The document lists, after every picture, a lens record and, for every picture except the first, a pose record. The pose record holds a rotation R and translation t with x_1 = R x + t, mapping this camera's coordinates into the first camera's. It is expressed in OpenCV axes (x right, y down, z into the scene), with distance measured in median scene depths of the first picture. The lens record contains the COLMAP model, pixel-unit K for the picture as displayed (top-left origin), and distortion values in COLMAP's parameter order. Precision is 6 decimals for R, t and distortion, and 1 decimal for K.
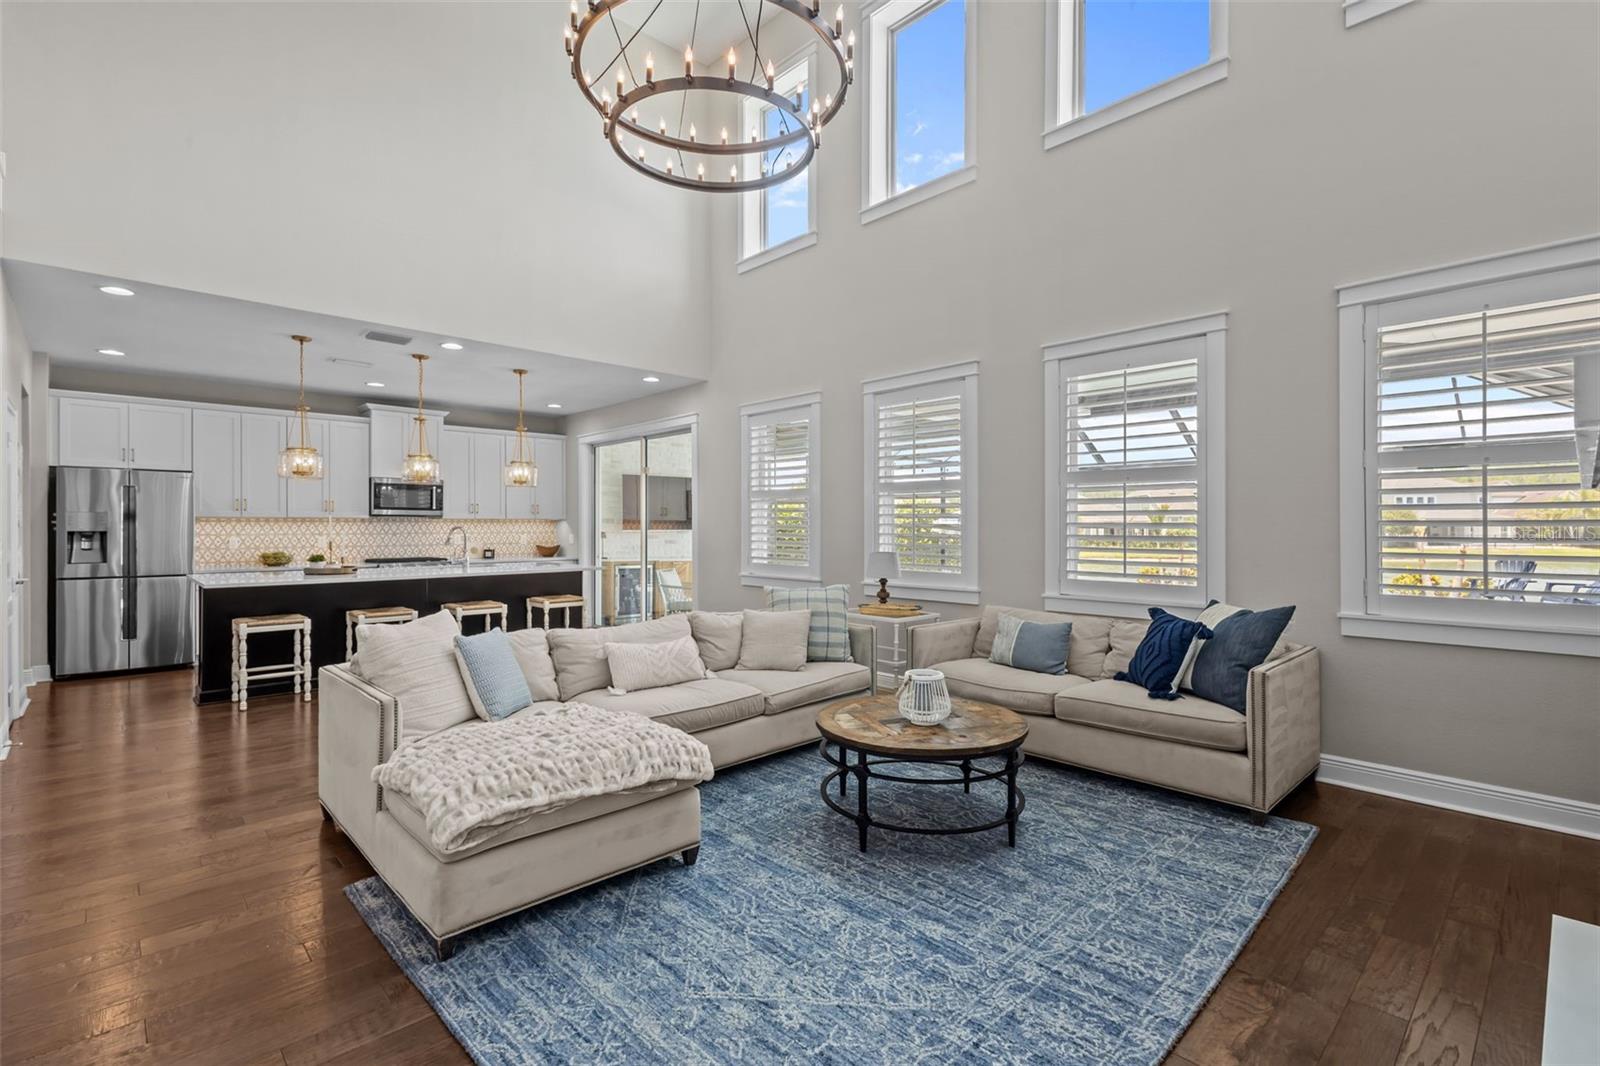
lens RADIAL K [[744.1, 0, 793.1], [0, 744.1, 518.1], [0, 0, 1]] dist [0.015592, -0.003201]
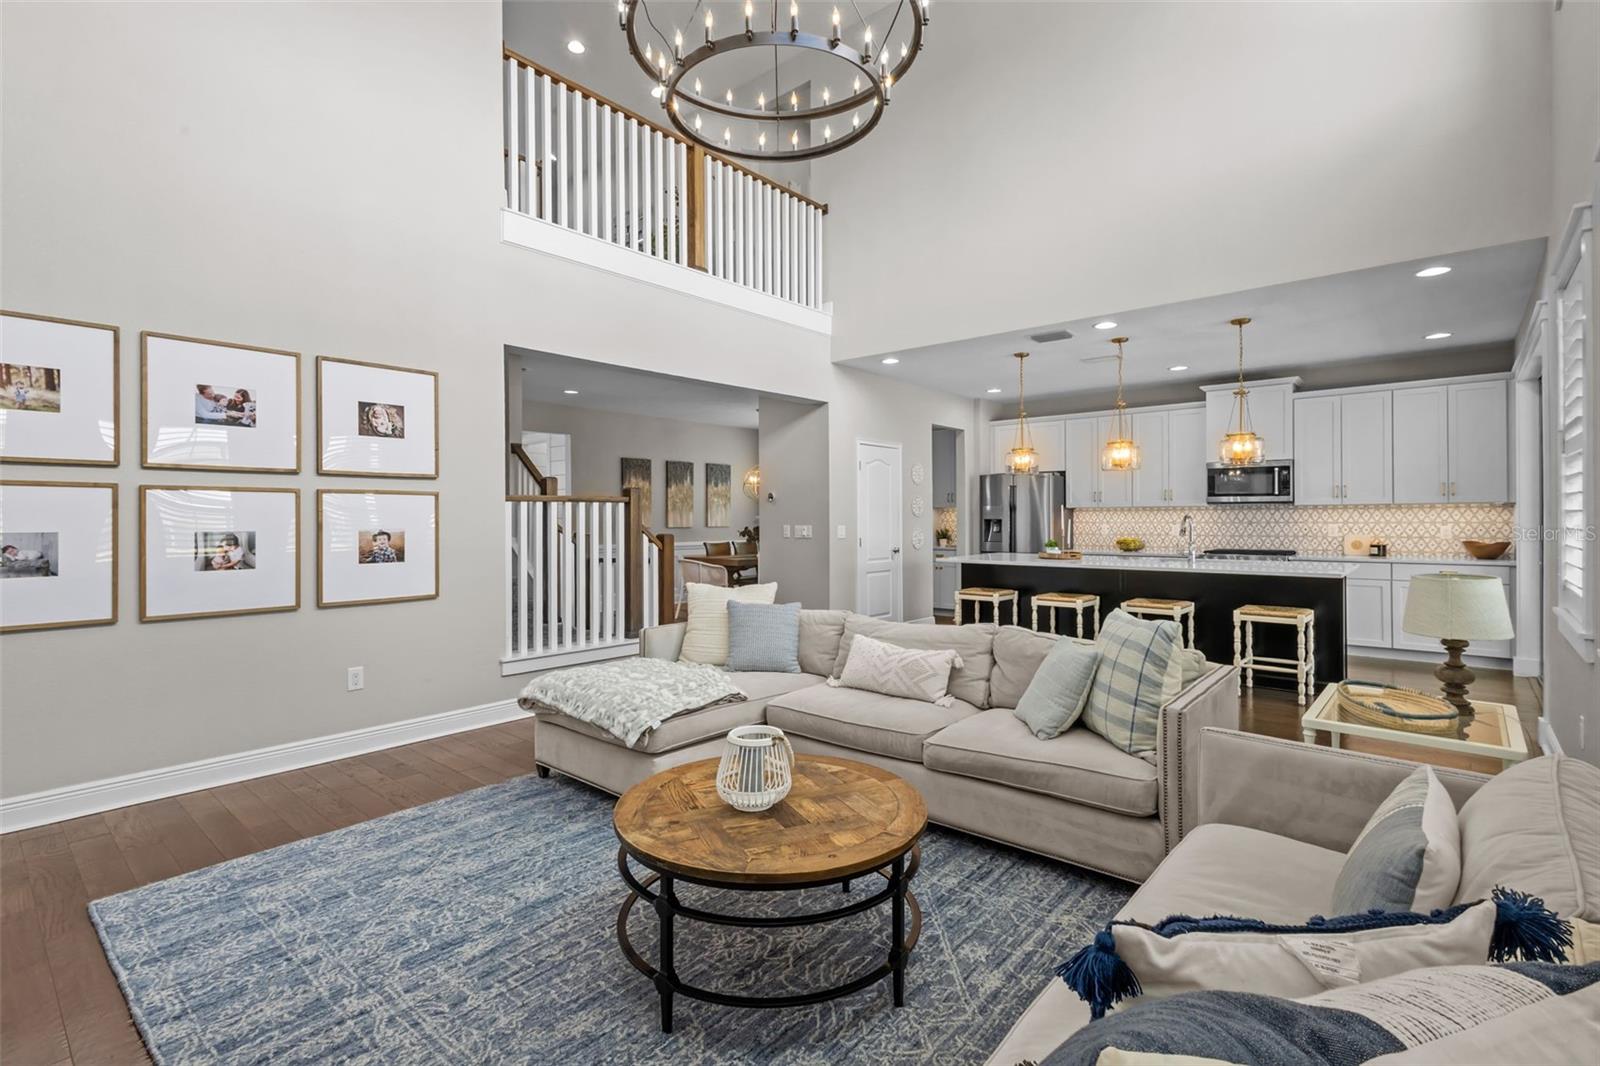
lens RADIAL K [[744.1, 0, 787.0], [0, 744.1, 521.9], [0, 0, 1]] dist [0.015592, -0.003201]
pose [[0.084292, 0.006903, -0.996417, 0.514509], [0.016278, 0.999833, 0.008304, 0.005104], [0.996308, -0.016920, 0.084165, 0.586205]]
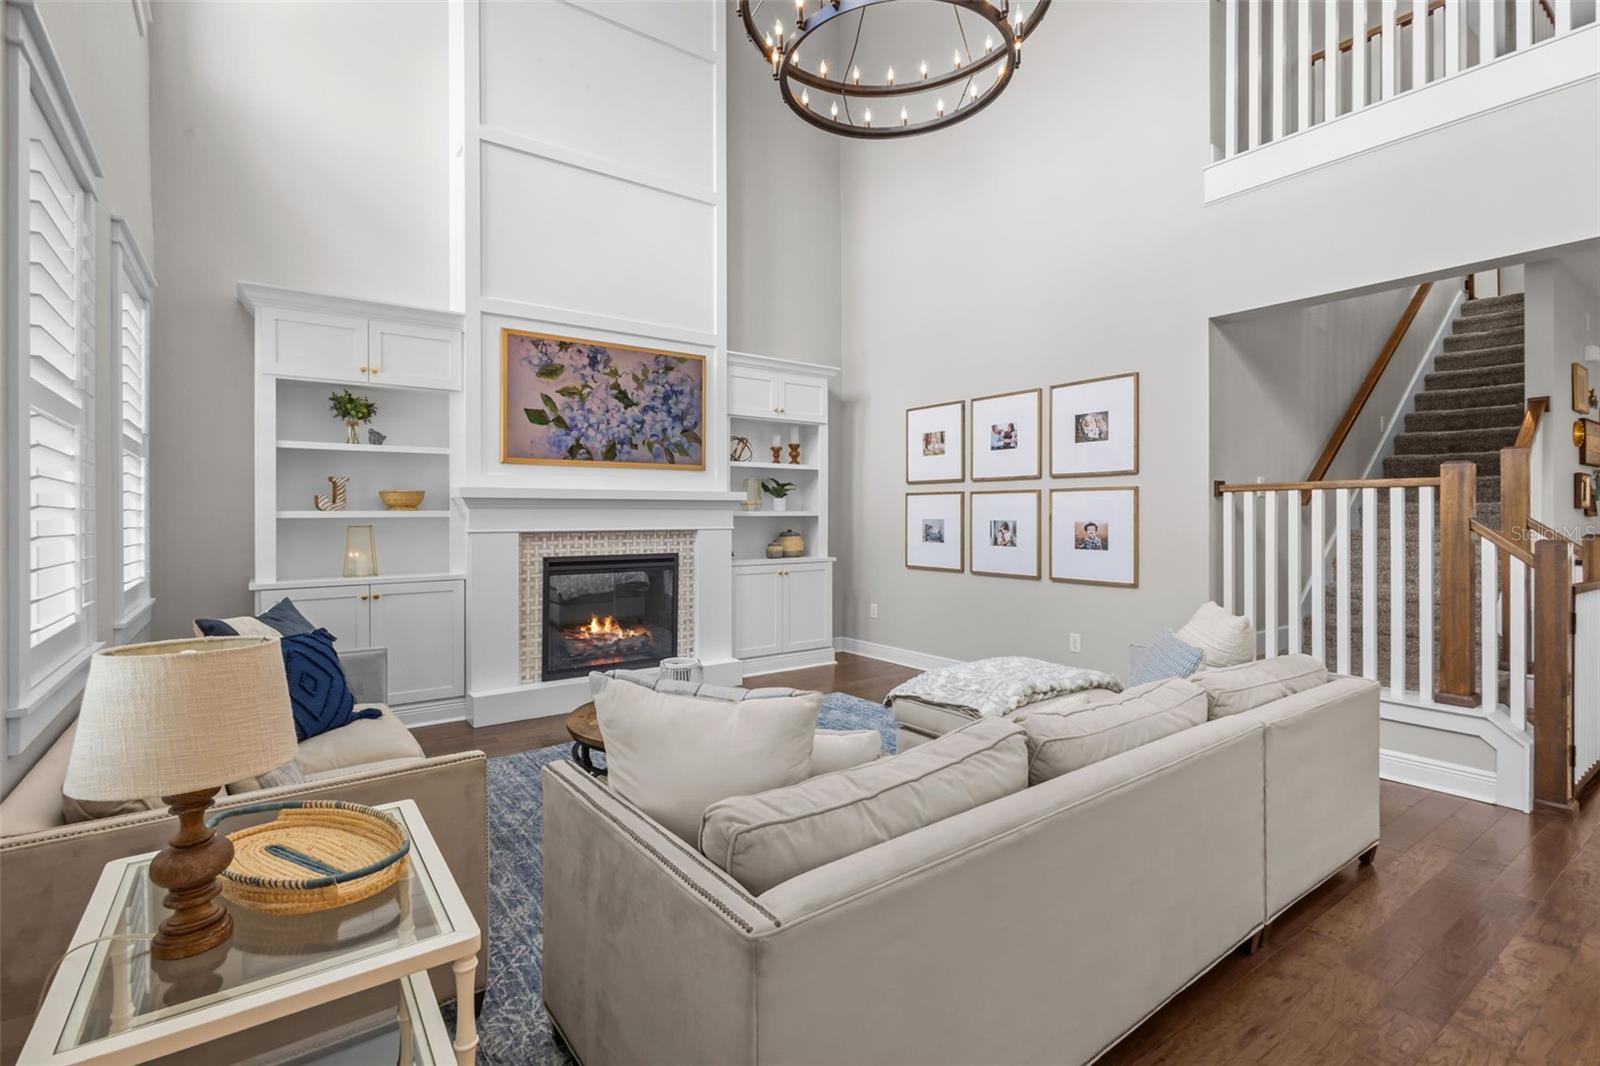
lens RADIAL K [[744.1, 0, 787.3], [0, 744.1, 513.5], [0, 0, 1]] dist [0.015592, -0.003201]
pose [[-0.990293, 0.004260, 0.138930, -0.063842], [0.002513, 0.999916, -0.012750, 0.013999], [-0.138973, -0.012277, -0.990220, 1.183718]]
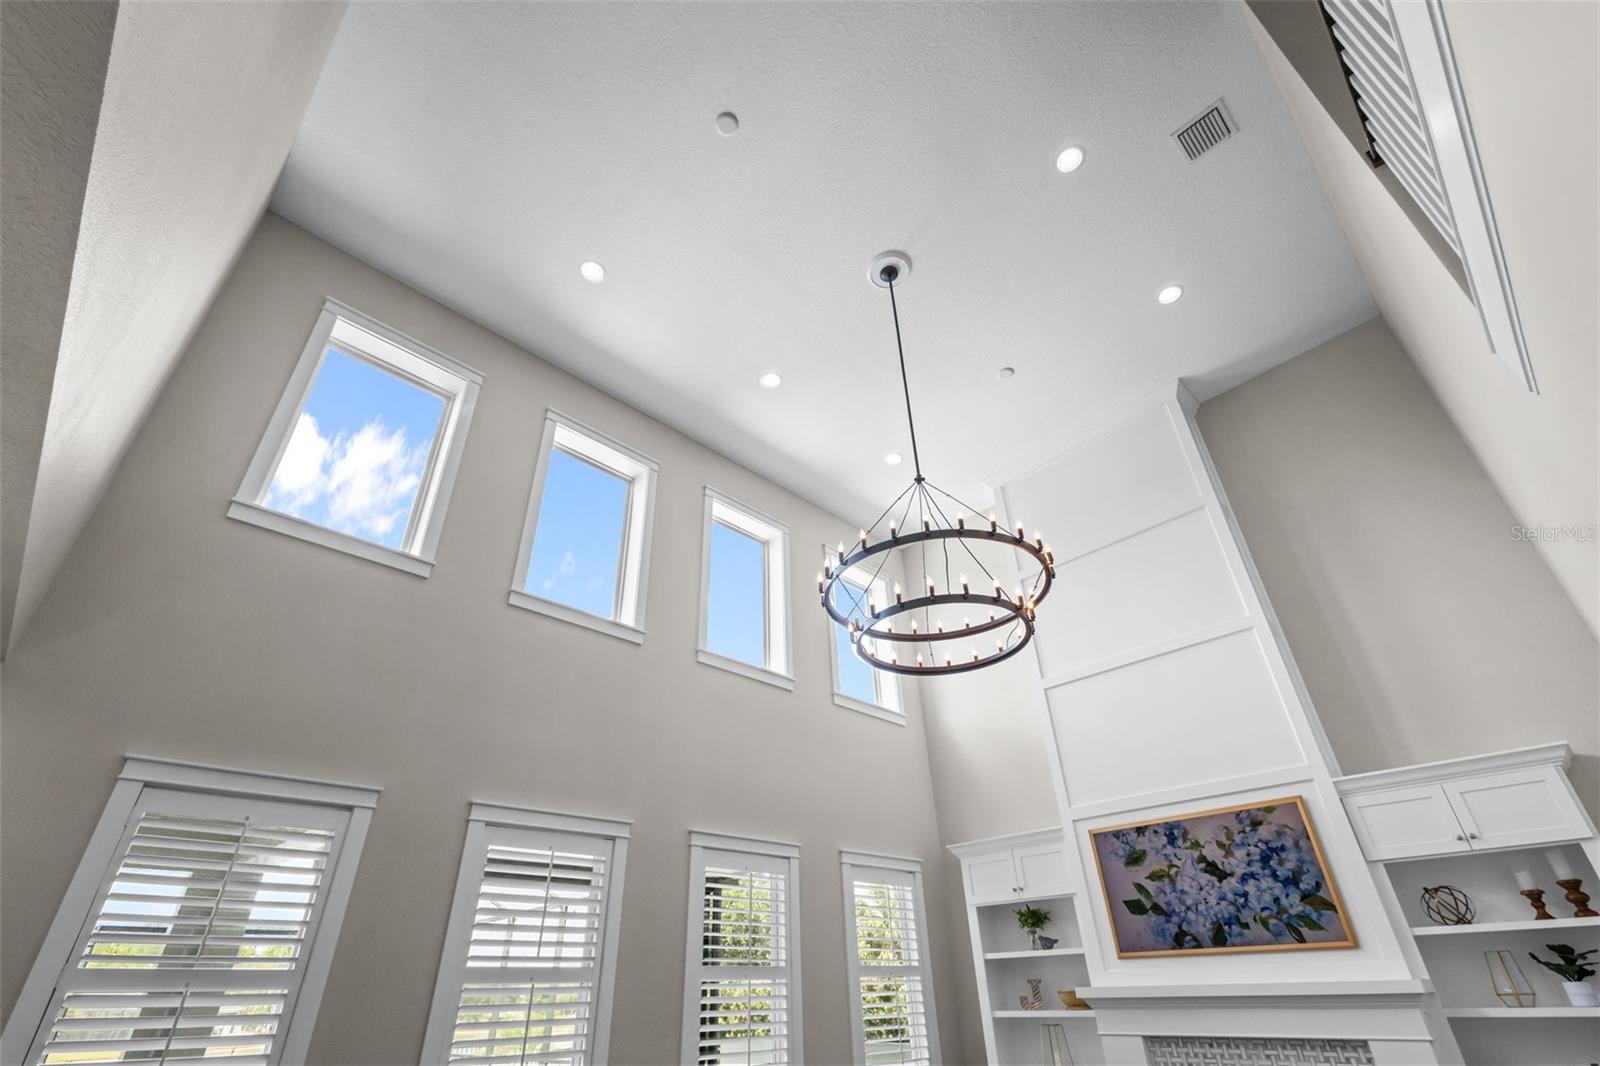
lens RADIAL K [[744.1, 0, 794.2], [0, 744.1, 534.6], [0, 0, 1]] dist [0.015592, -0.003201]
pose [[-0.014753, 0.530381, 0.847631, -0.742702], [0.014536, 0.847747, -0.530201, -0.016061], [-0.999786, 0.004500, -0.020216, 0.791426]]
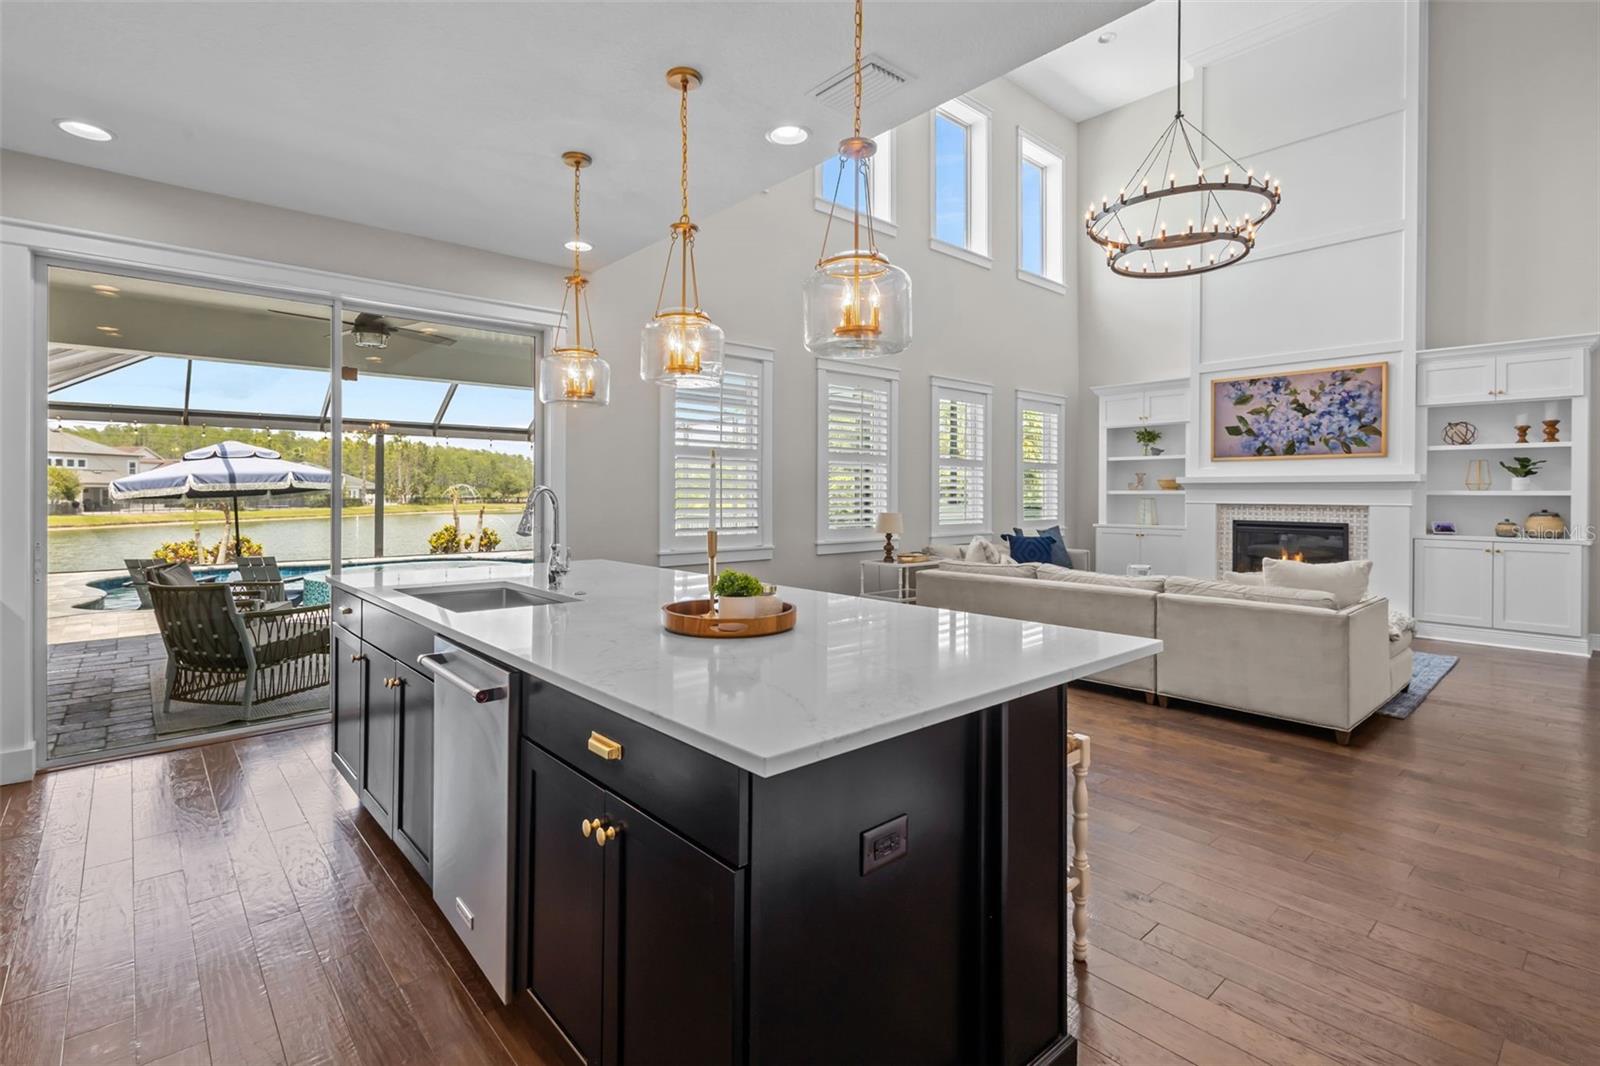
lens RADIAL K [[744.1, 0, 804.2], [0, 744.1, 494.1], [0, 0, 1]] dist [0.015592, -0.003201]
pose [[0.024724, -0.000916, 0.999694, -1.111336], [-0.014835, 0.999889, 0.001283, 0.015806], [-0.999584, -0.014862, 0.024708, 1.115771]]
